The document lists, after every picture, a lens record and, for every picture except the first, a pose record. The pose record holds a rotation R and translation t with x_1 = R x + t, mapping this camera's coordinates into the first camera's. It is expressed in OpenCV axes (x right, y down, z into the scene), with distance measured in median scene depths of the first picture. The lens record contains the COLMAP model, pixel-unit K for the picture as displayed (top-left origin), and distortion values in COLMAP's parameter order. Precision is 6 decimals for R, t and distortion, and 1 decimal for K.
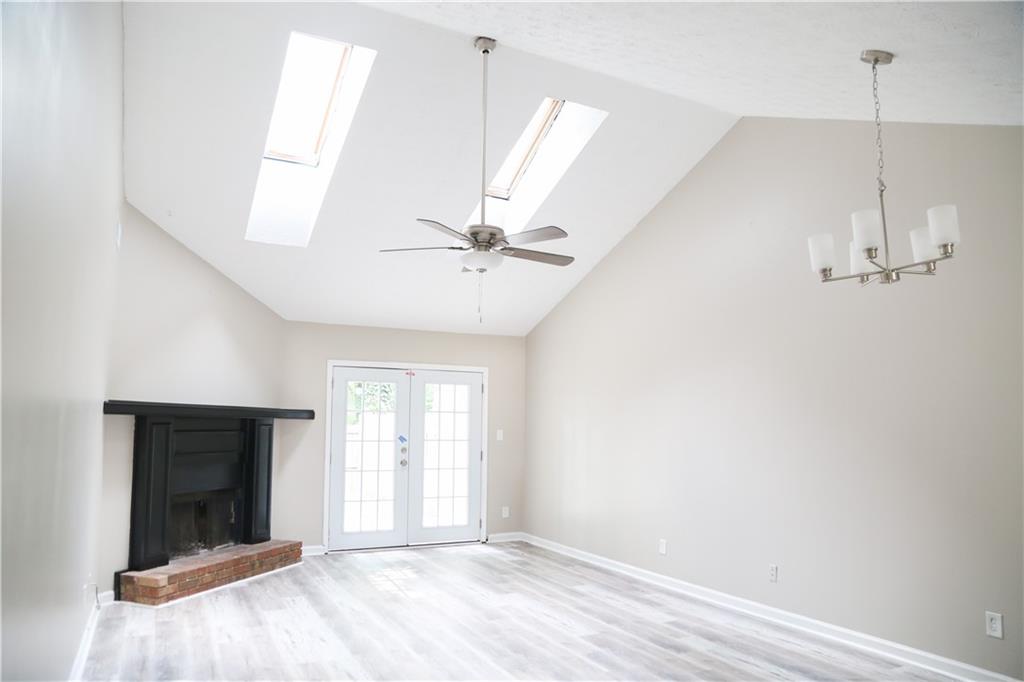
lens RADIAL K [[698.8, 0, 513.8], [0, 698.8, 354.3], [0, 0, 1]] dist [-0.072576, -0.000136]
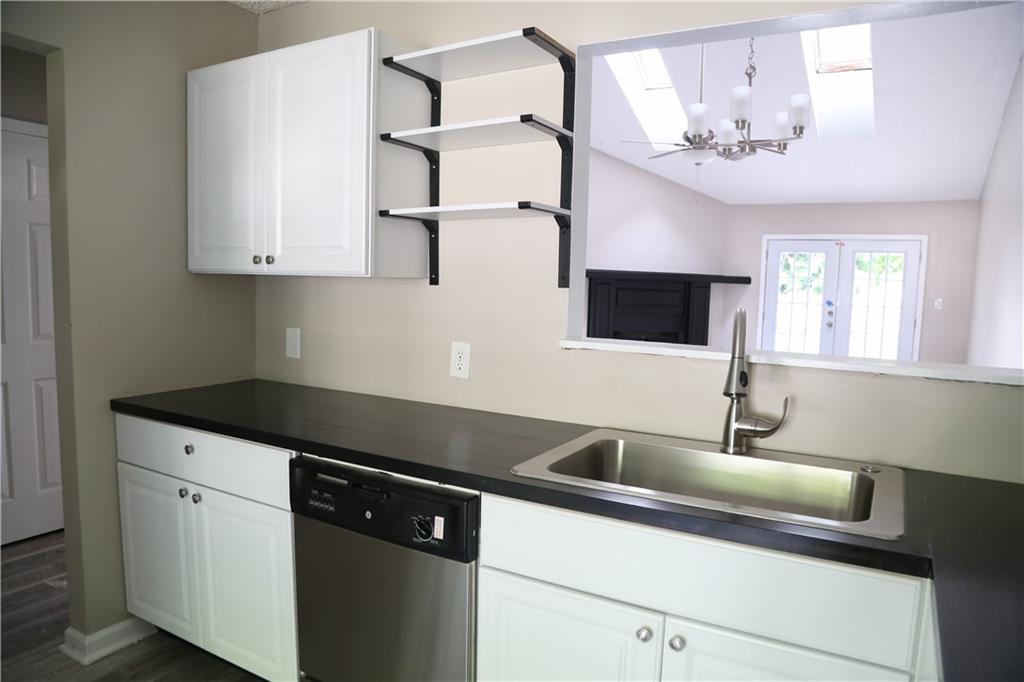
lens RADIAL K [[676.0, 0, 506.8], [0, 676.0, 348.6], [0, 0, 1]] dist [-0.061758, 0.001312]
pose [[0.536052, 0.093670, -0.838972, 0.465150], [0.060601, 0.986991, 0.148916, 0.003156], [0.842007, -0.130669, 0.523402, -0.002652]]
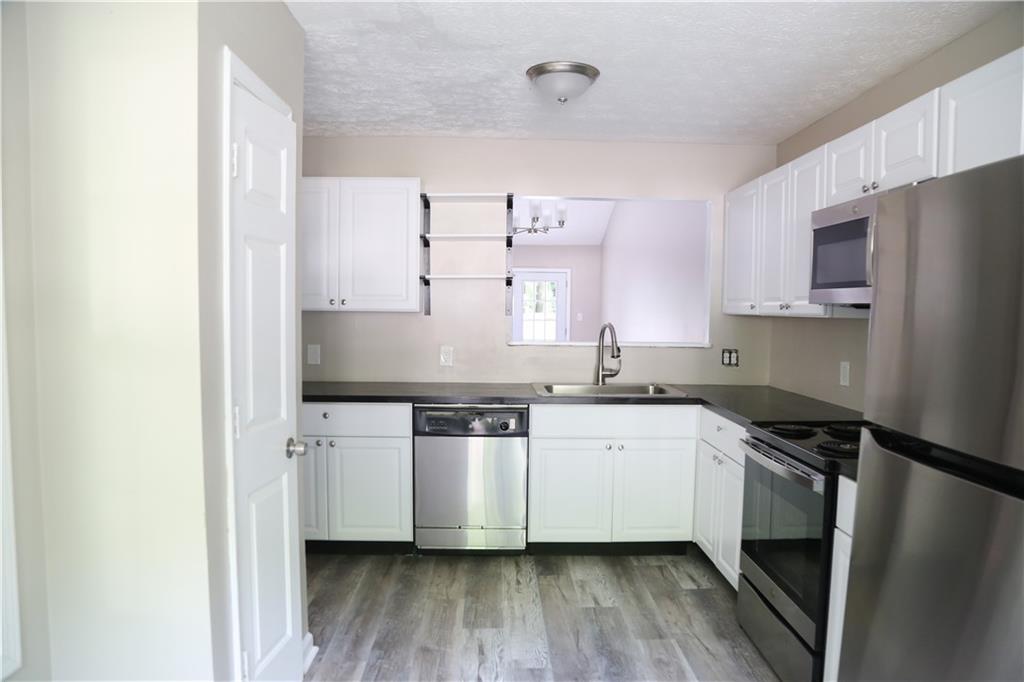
lens RADIAL K [[676.0, 0, 506.8], [0, 676.0, 348.6], [0, 0, 1]] dist [-0.061758, 0.001312]
pose [[0.895466, 0.033022, -0.443904, 0.485322], [0.036880, 0.988312, 0.147917, -0.030237], [0.443600, -0.148826, 0.883781, -0.298176]]
